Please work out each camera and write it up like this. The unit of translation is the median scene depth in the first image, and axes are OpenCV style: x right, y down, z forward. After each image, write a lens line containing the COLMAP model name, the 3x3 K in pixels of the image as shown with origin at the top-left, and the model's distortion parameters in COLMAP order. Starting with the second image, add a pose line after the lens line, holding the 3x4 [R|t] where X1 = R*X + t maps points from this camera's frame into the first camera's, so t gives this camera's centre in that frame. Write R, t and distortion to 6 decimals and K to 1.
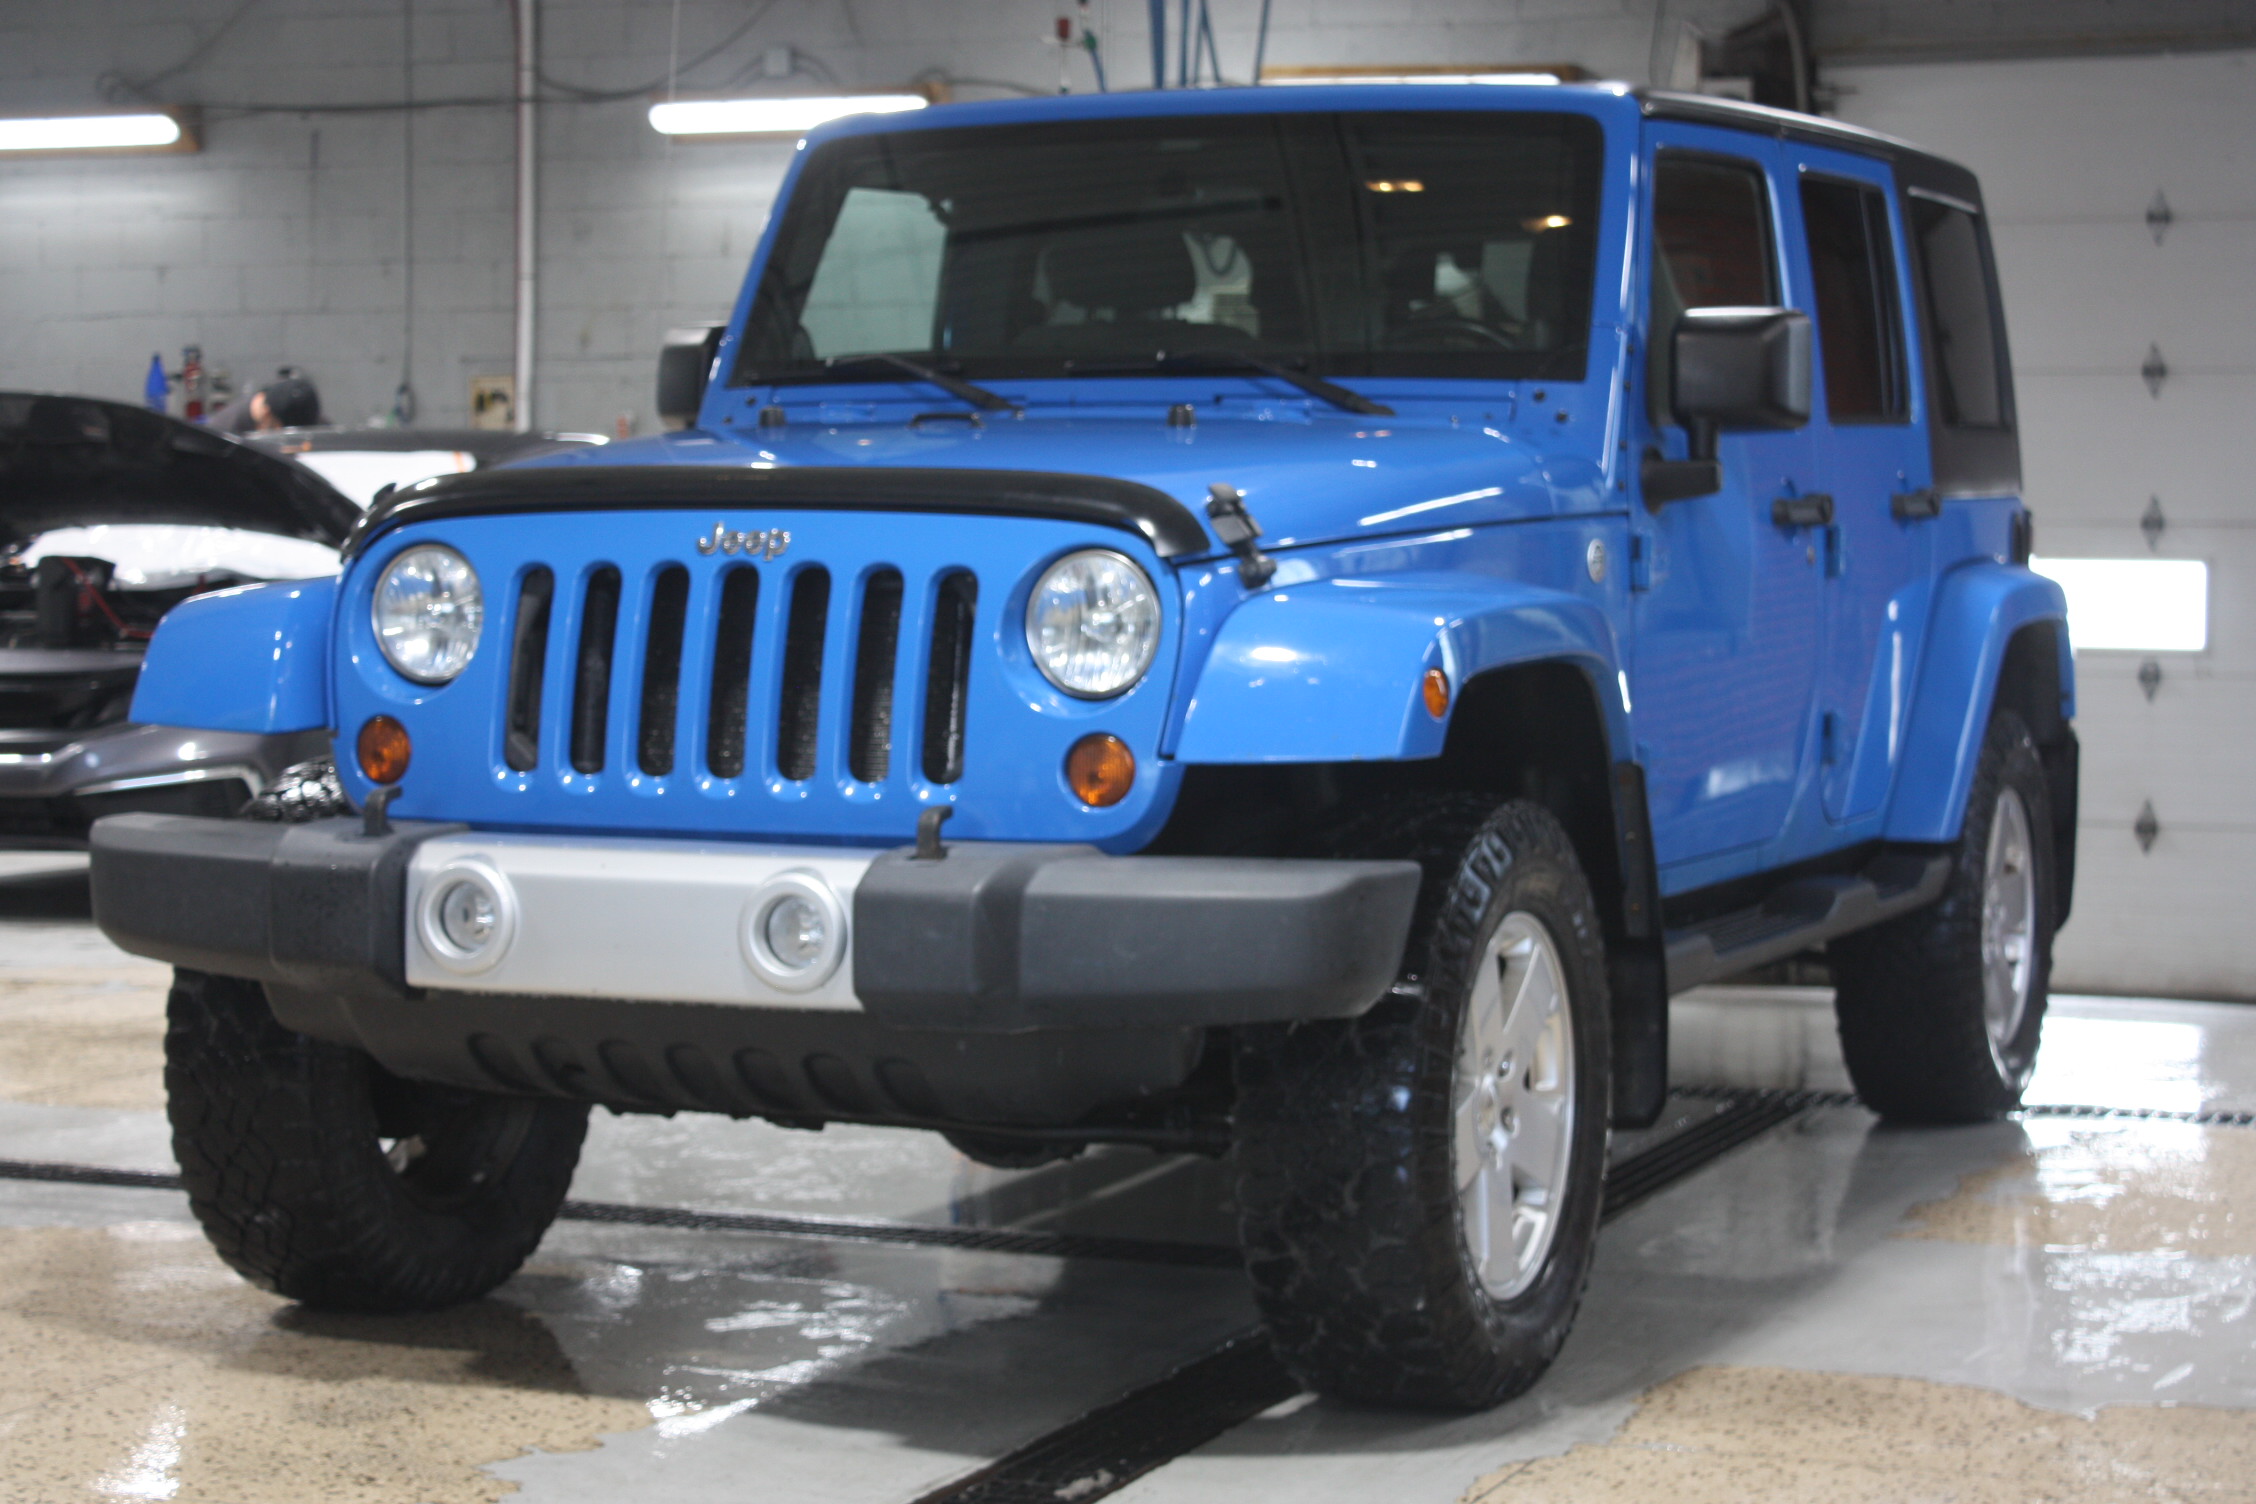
lens RADIAL K [[4534.1, 0, 1128.0], [0, 4534.1, 752.0], [0, 0, 1]] dist [0.052099, 0.094586]
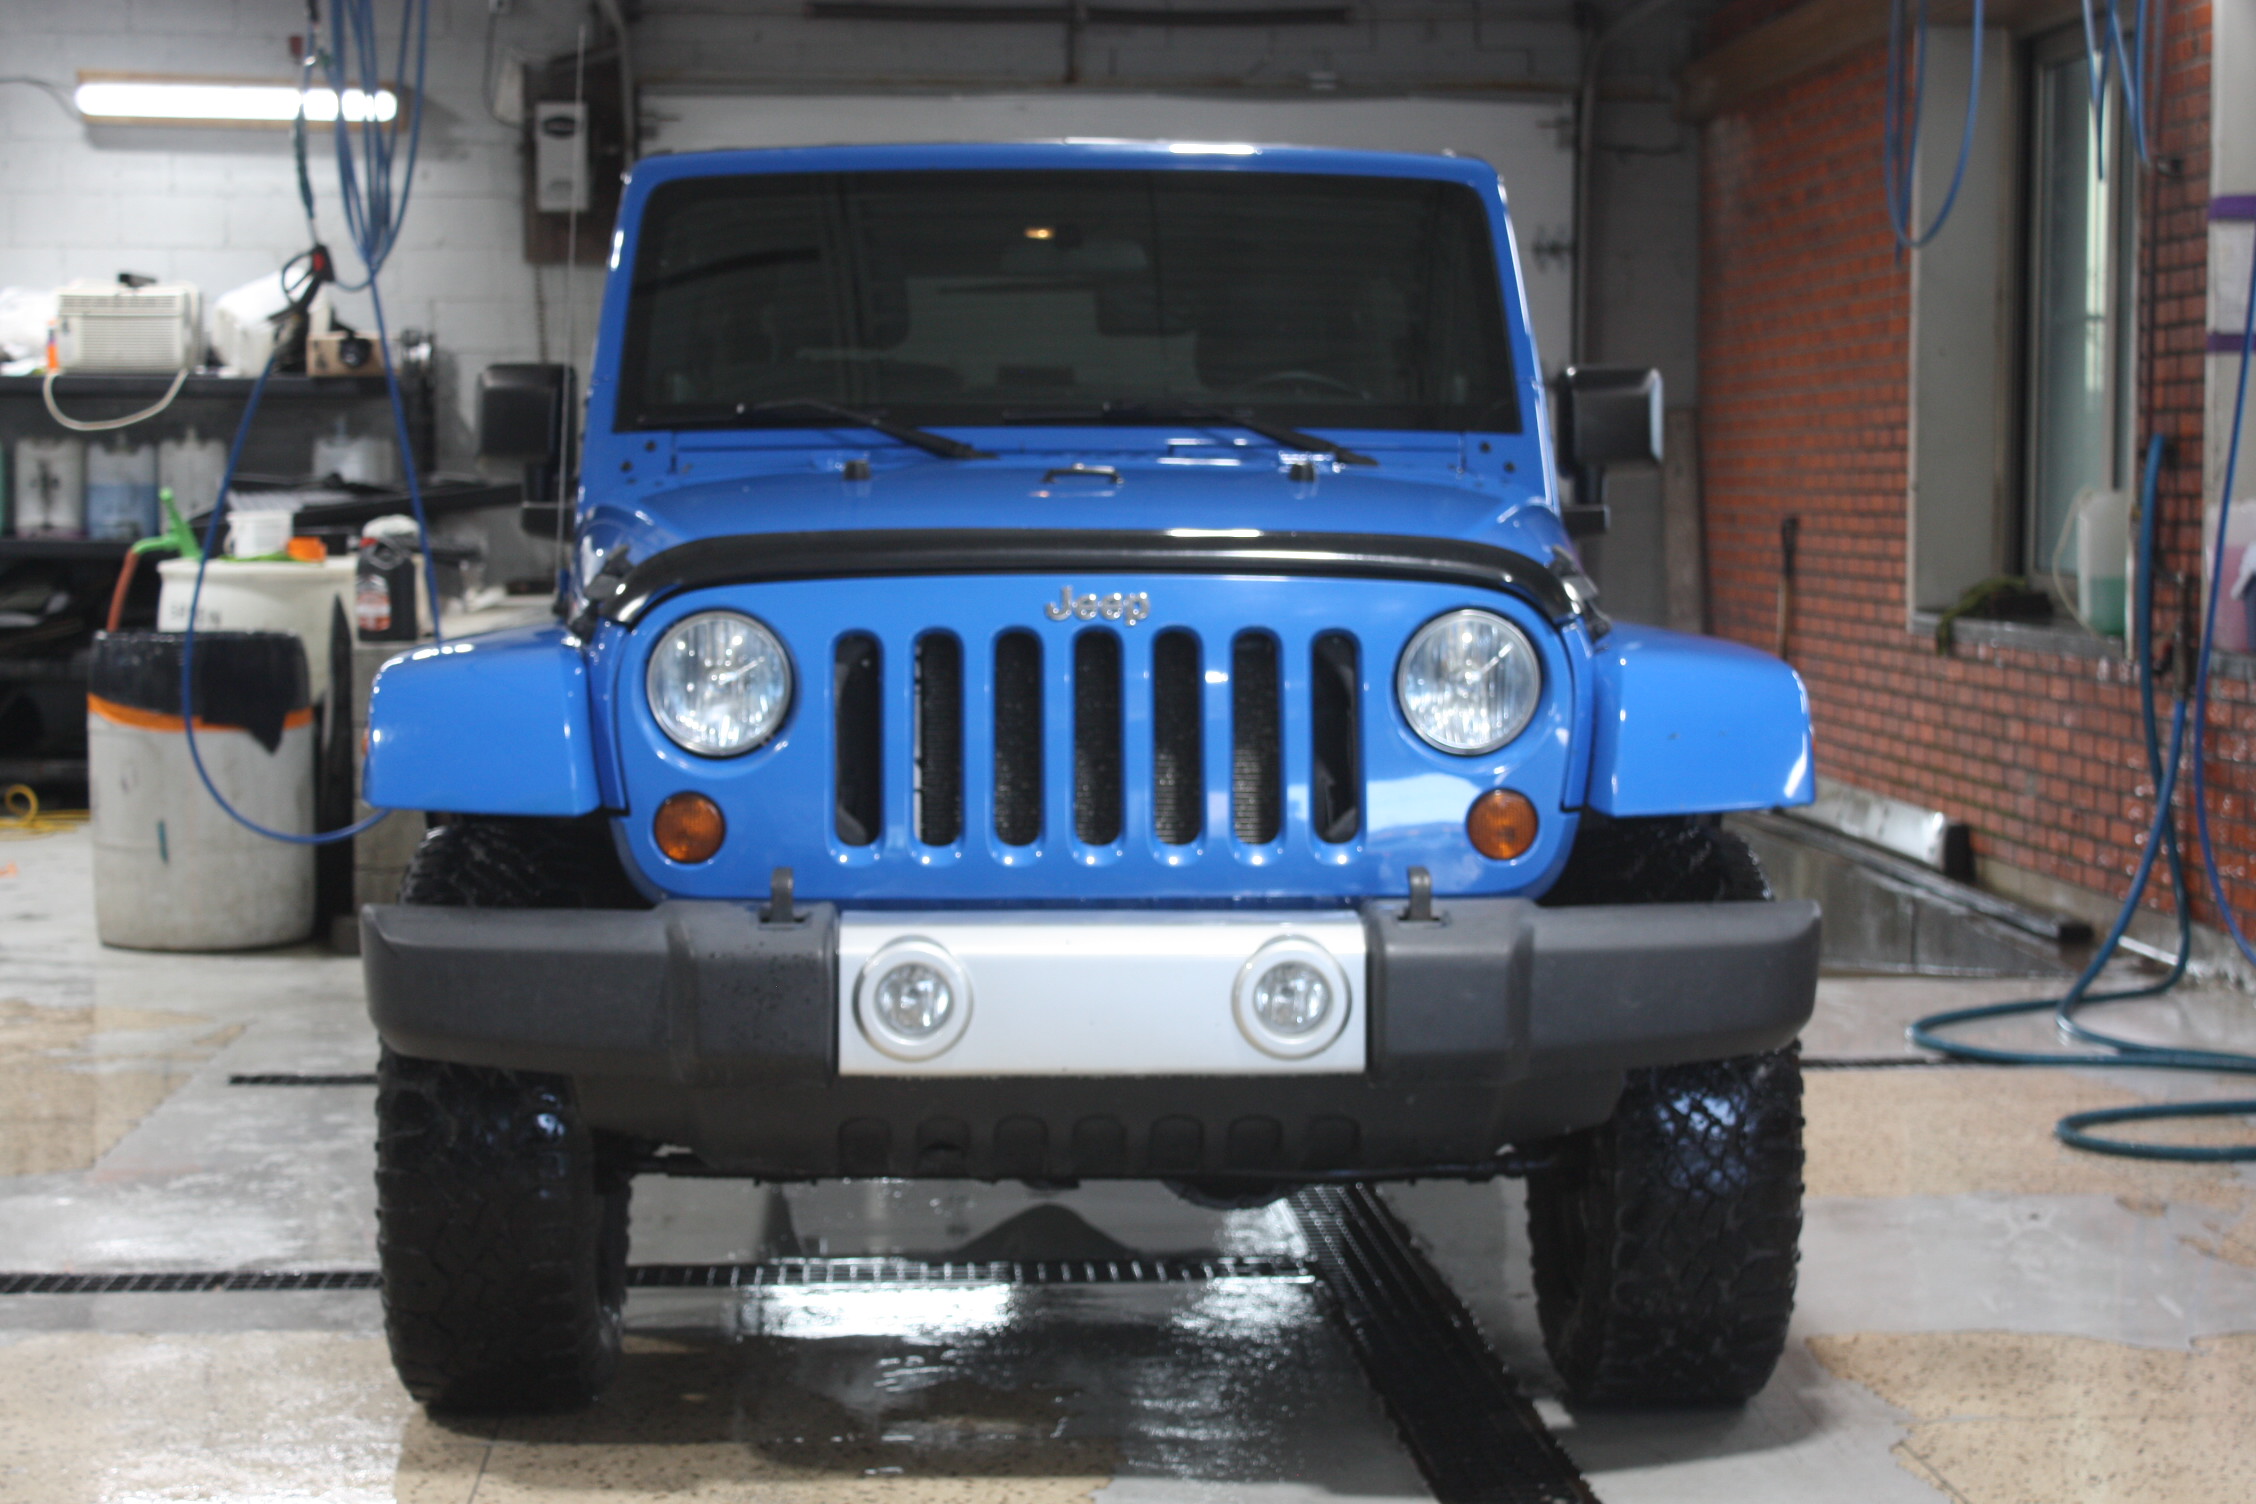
lens RADIAL K [[4128.4, 0, 1128.0], [0, 4128.4, 752.0], [0, 0, 1]] dist [0.013905, 0.249942]
pose [[0.894985, -0.033596, 0.444828, -0.481761], [0.026905, 0.999410, 0.021349, -0.033590], [-0.445283, -0.007139, 0.895361, 0.185026]]
